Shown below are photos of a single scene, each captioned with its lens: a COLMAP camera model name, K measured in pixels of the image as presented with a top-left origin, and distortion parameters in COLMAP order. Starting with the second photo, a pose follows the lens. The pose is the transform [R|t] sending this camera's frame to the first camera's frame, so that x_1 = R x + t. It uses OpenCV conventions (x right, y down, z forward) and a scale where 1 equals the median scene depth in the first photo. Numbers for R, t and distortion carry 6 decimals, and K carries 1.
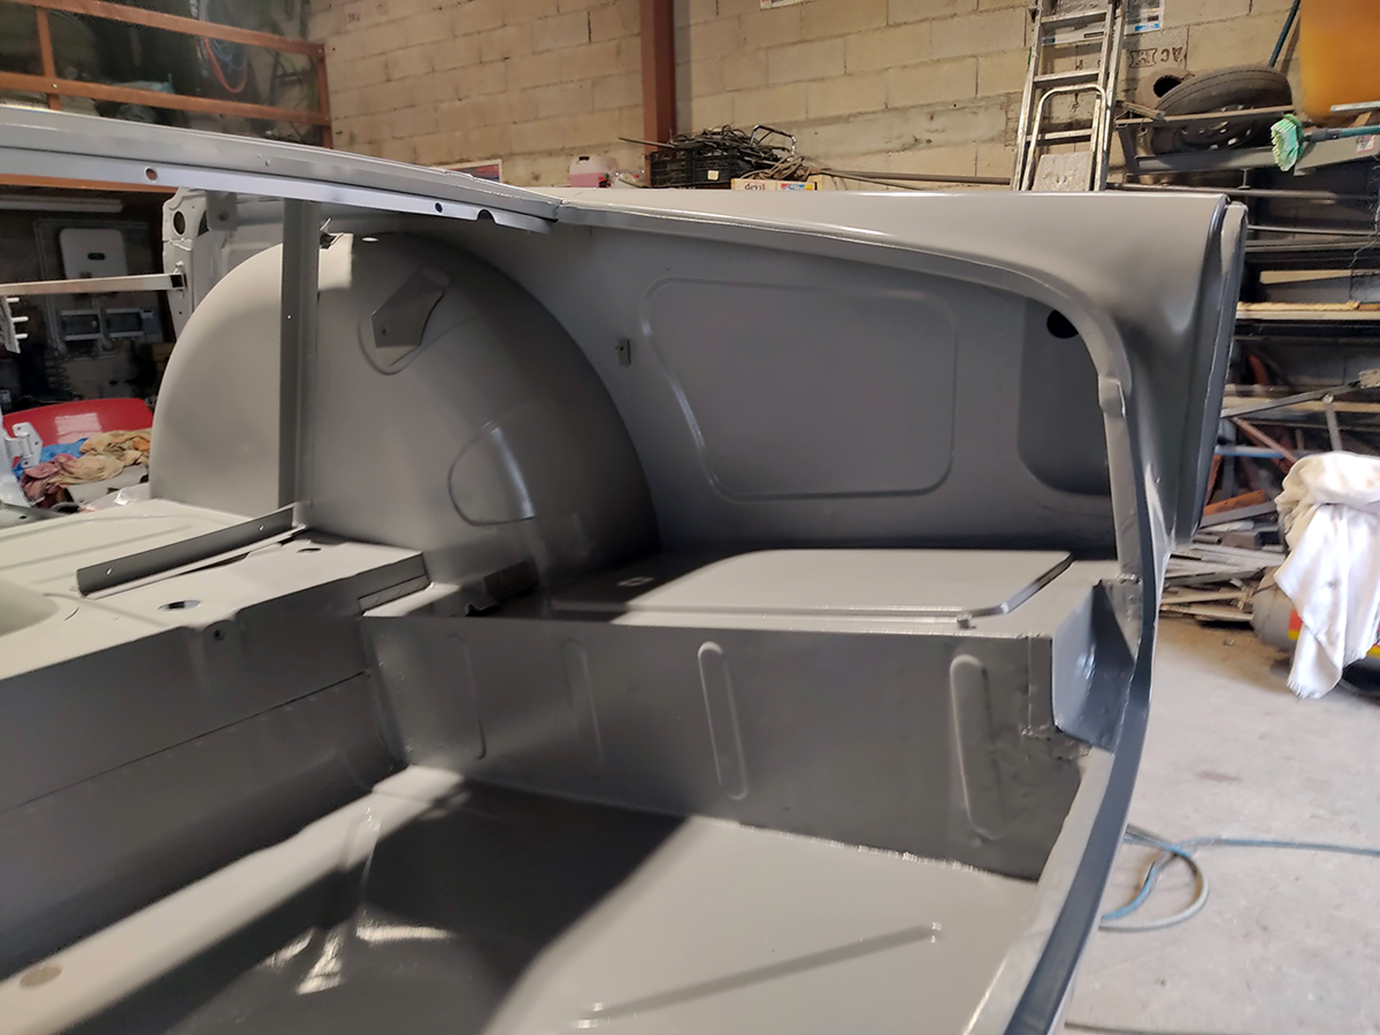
lens RADIAL K [[1019.9, 0, 694.6], [0, 1019.9, 520.3], [0, 0, 1]] dist [0.121148, -0.197180]
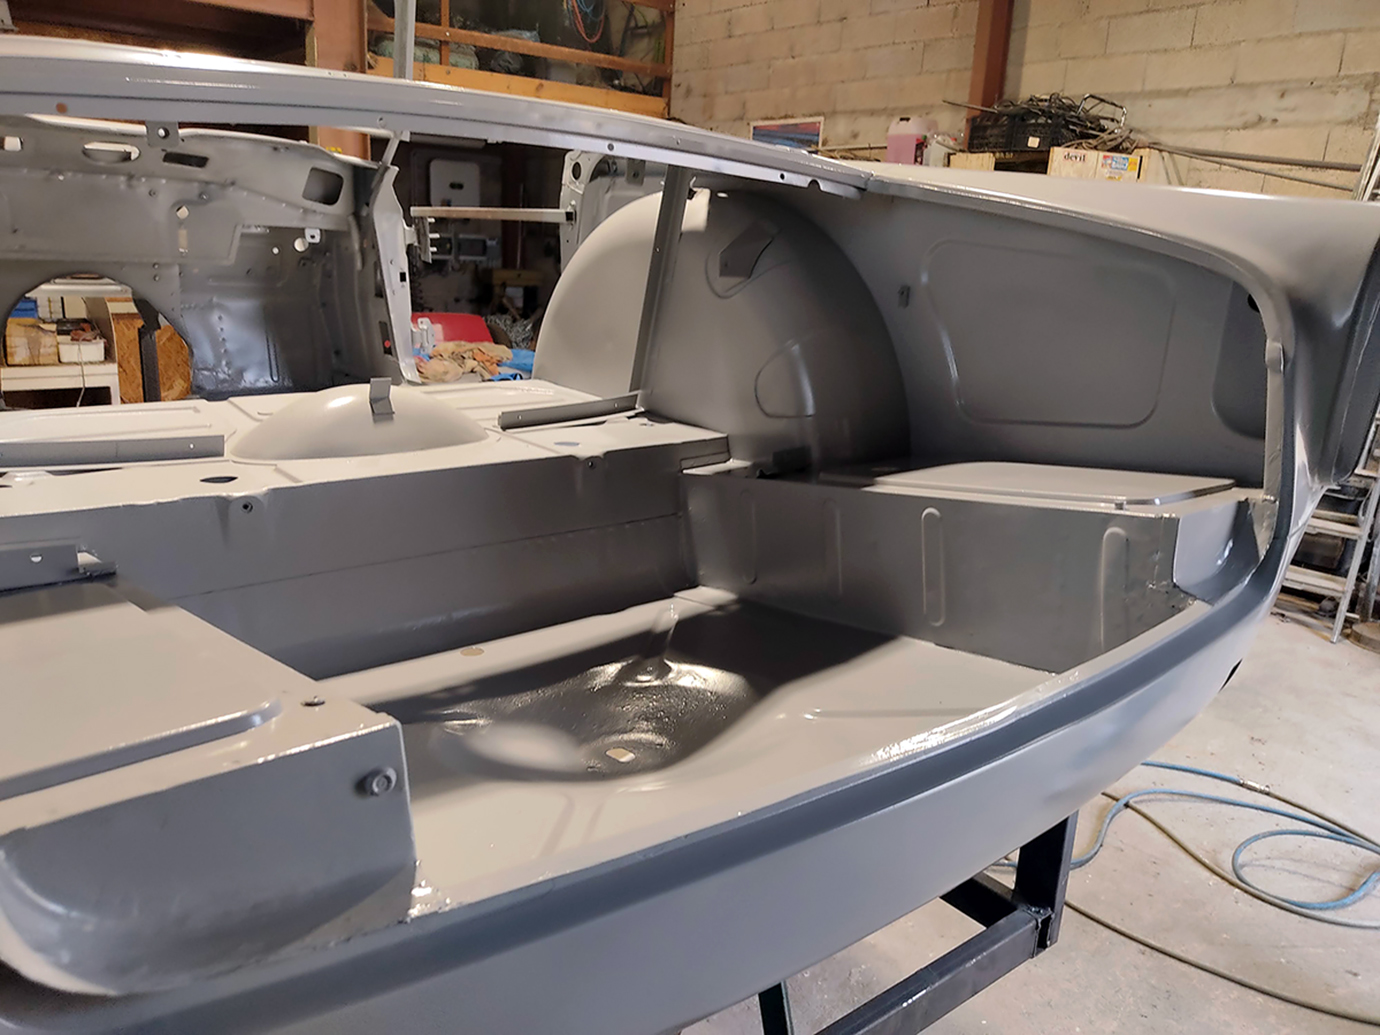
lens RADIAL K [[1047.0, 0, 690.1], [0, 1047.0, 515.8], [0, 0, 1]] dist [0.101719, -0.152733]
pose [[0.957275, 0.143694, -0.250950, 0.032742], [-0.136462, 0.989573, 0.046082, 0.059208], [0.254955, -0.009868, 0.966903, -0.243608]]
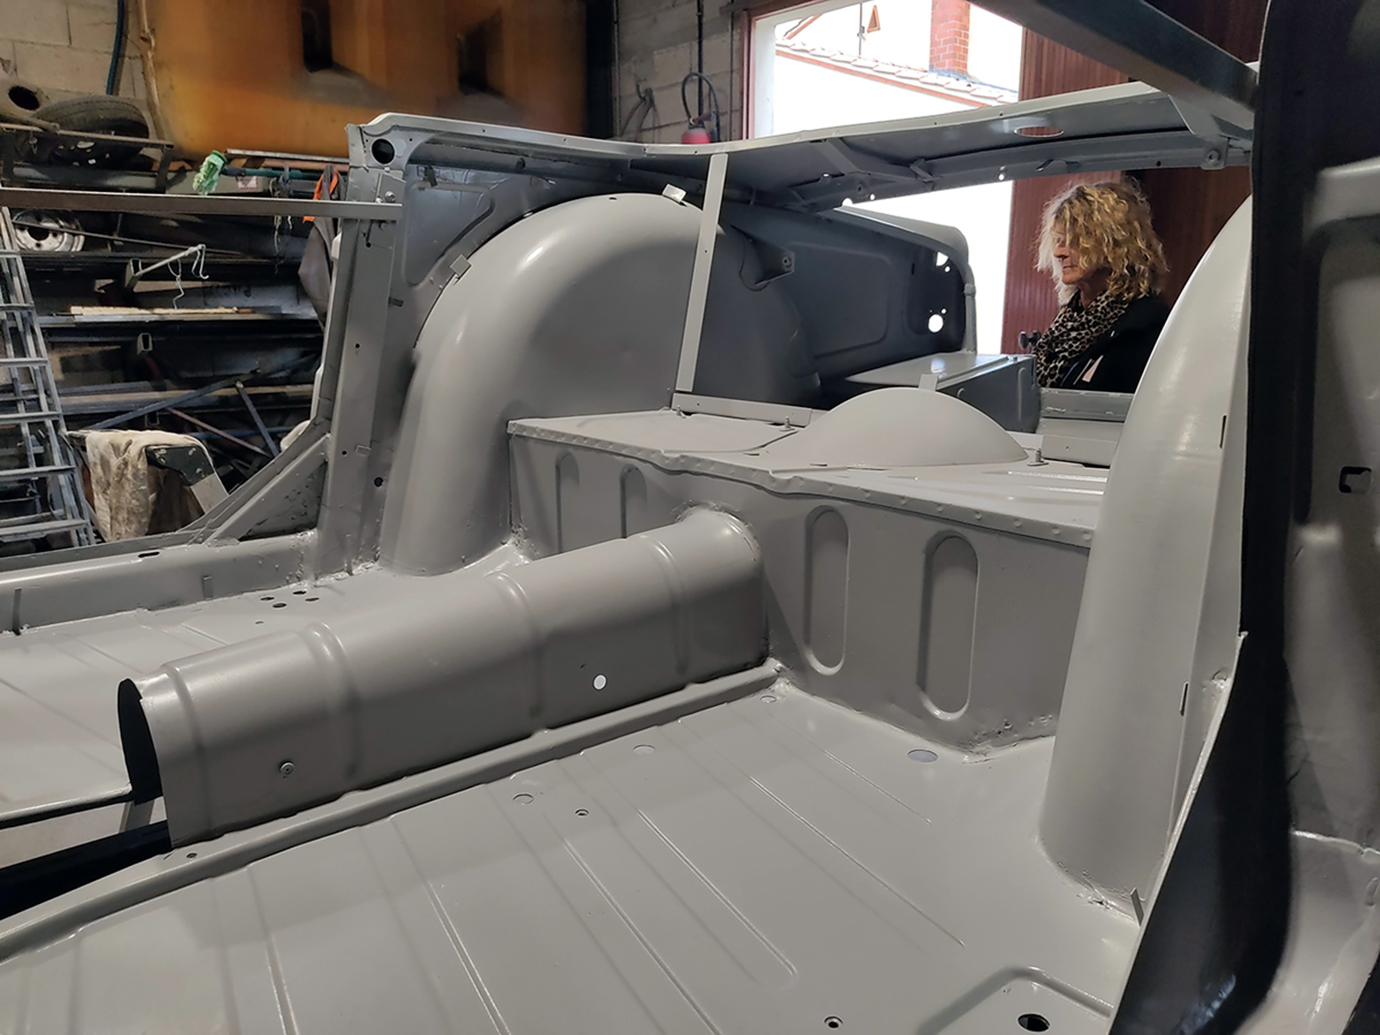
lens RADIAL K [[1059.2, 0, 689.0], [0, 1059.2, 522.4], [0, 0, 1]] dist [0.053221, -0.060553]
pose [[0.206117, -0.171582, 0.963367, -1.446496], [0.210207, 0.969286, 0.127662, -0.019007], [-0.955682, 0.176193, 0.235854, 0.553945]]
